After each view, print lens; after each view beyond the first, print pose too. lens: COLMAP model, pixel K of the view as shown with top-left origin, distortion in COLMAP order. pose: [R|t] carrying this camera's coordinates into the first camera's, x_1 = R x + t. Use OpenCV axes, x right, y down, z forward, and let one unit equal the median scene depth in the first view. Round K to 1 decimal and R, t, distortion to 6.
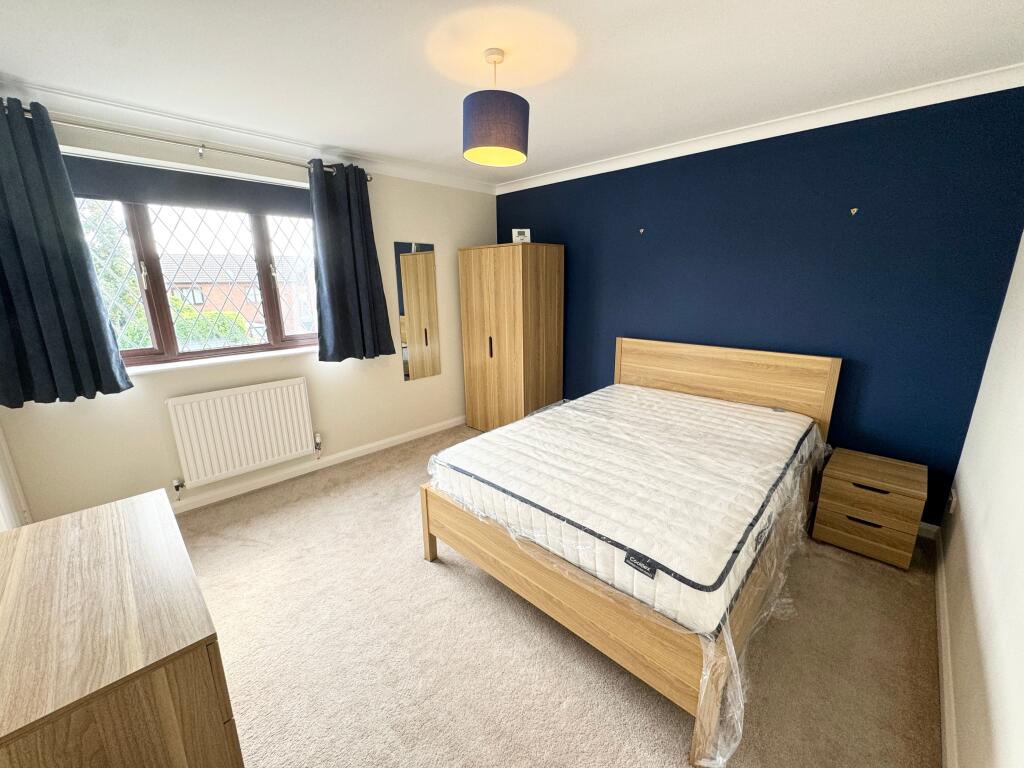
lens RADIAL K [[406.3, 0, 511.4], [0, 406.3, 381.8], [0, 0, 1]] dist [-0.000274, -0.000877]
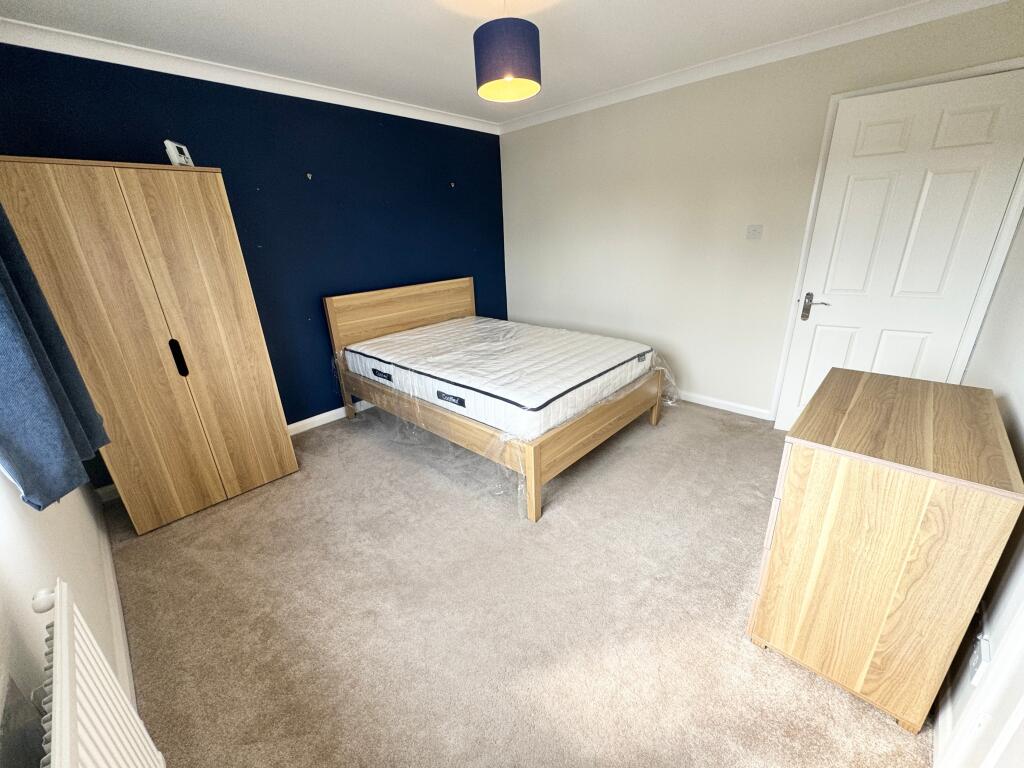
lens RADIAL K [[406.3, 0, 510.1], [0, 406.3, 381.6], [0, 0, 1]] dist [-0.000274, -0.000877]
pose [[-0.018041, -0.338222, 0.940893, -0.744625], [0.279227, 0.901900, 0.329559, -0.141894], [-0.960056, 0.268669, 0.078170, 0.667860]]
